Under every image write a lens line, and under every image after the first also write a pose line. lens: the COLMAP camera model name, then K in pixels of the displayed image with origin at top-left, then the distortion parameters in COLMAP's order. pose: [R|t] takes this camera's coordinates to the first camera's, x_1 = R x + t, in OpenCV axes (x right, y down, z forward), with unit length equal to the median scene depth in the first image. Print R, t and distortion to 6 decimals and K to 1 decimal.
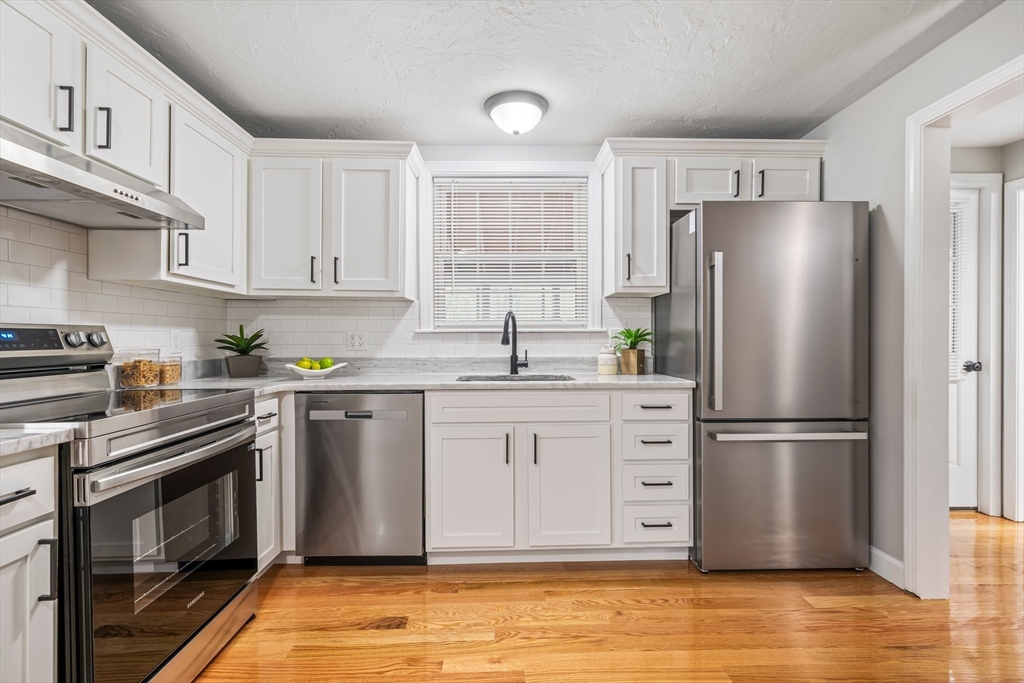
lens RADIAL K [[463.2, 0, 512.0], [0, 463.2, 341.5], [0, 0, 1]] dist [-0.000806, 0.000305]
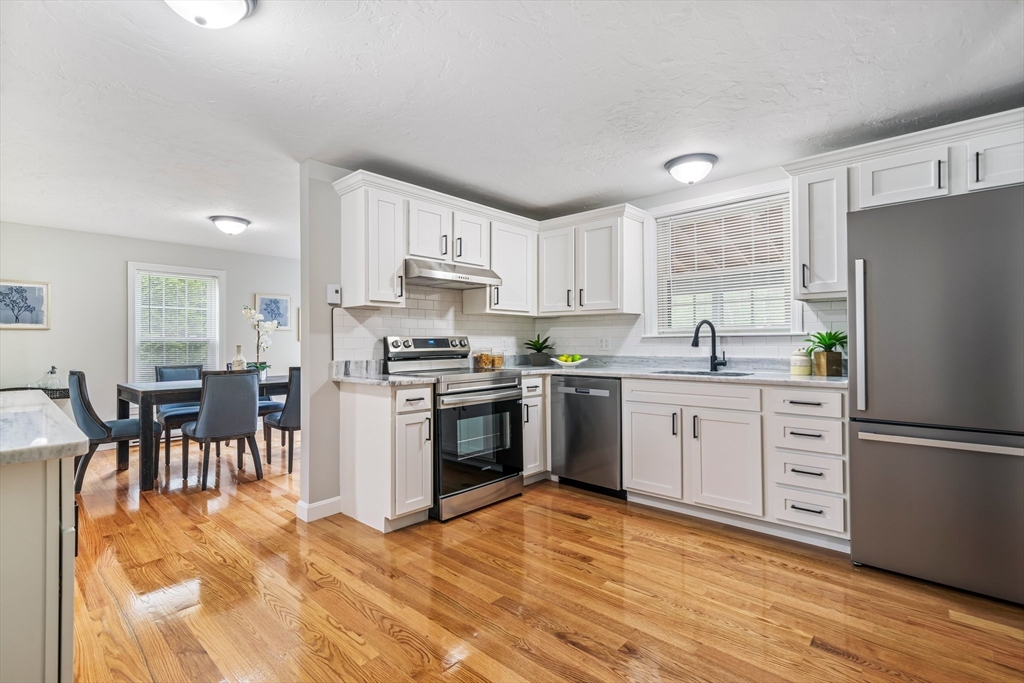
lens RADIAL K [[467.7, 0, 522.2], [0, 467.7, 338.8], [0, 0, 1]] dist [0.001577, 0.000304]
pose [[0.732953, -0.007515, -0.680237, 0.571137], [-0.000021, 0.999939, -0.011069, -0.000736], [0.680279, 0.008128, 0.732908, -0.286108]]
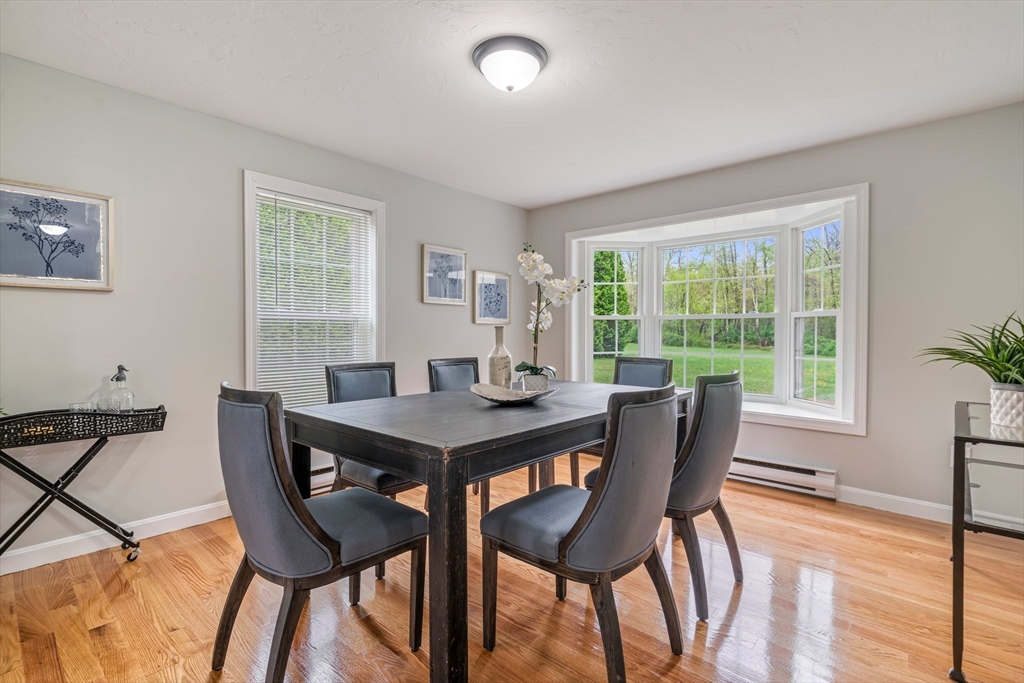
lens RADIAL K [[467.7, 0, 522.2], [0, 467.7, 338.8], [0, 0, 1]] dist [0.001577, 0.000304]
pose [[0.745031, 0.013289, -0.666898, -0.907664], [-0.008009, 0.999908, 0.010977, 0.019031], [0.666982, -0.002837, 0.745068, -0.351046]]
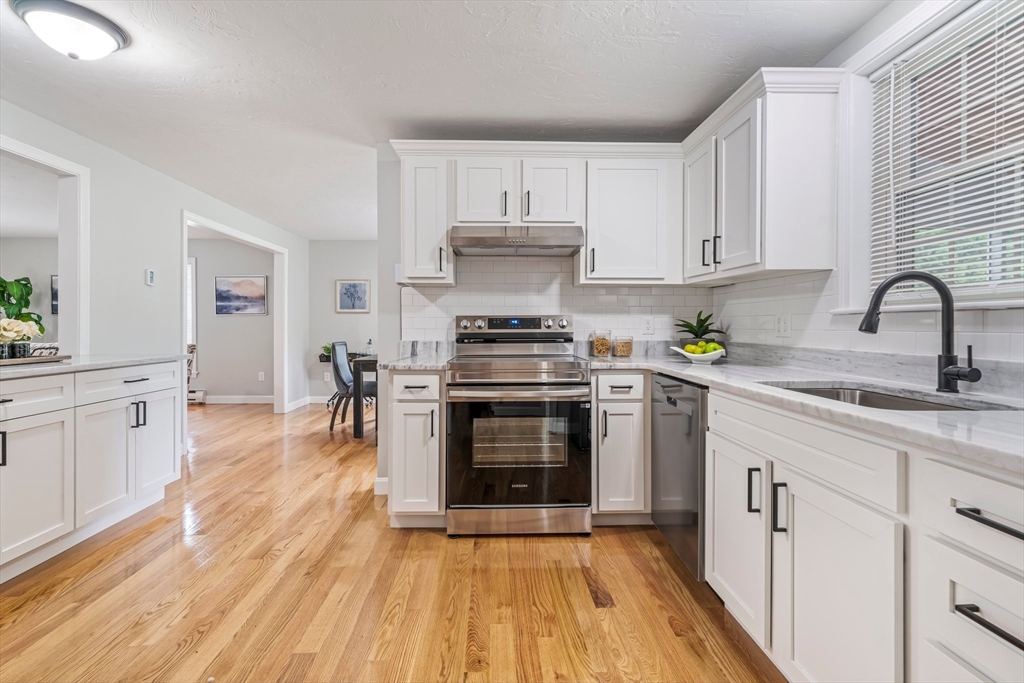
lens RADIAL K [[479.9, 0, 522.0], [0, 479.9, 328.4], [0, 0, 1]] dist [0.000313, 0.000367]
pose [[0.020122, 0.009686, -0.999751, 0.636290], [-0.005473, 0.999939, 0.009578, -0.001837], [0.999783, 0.005279, 0.020174, 0.636430]]
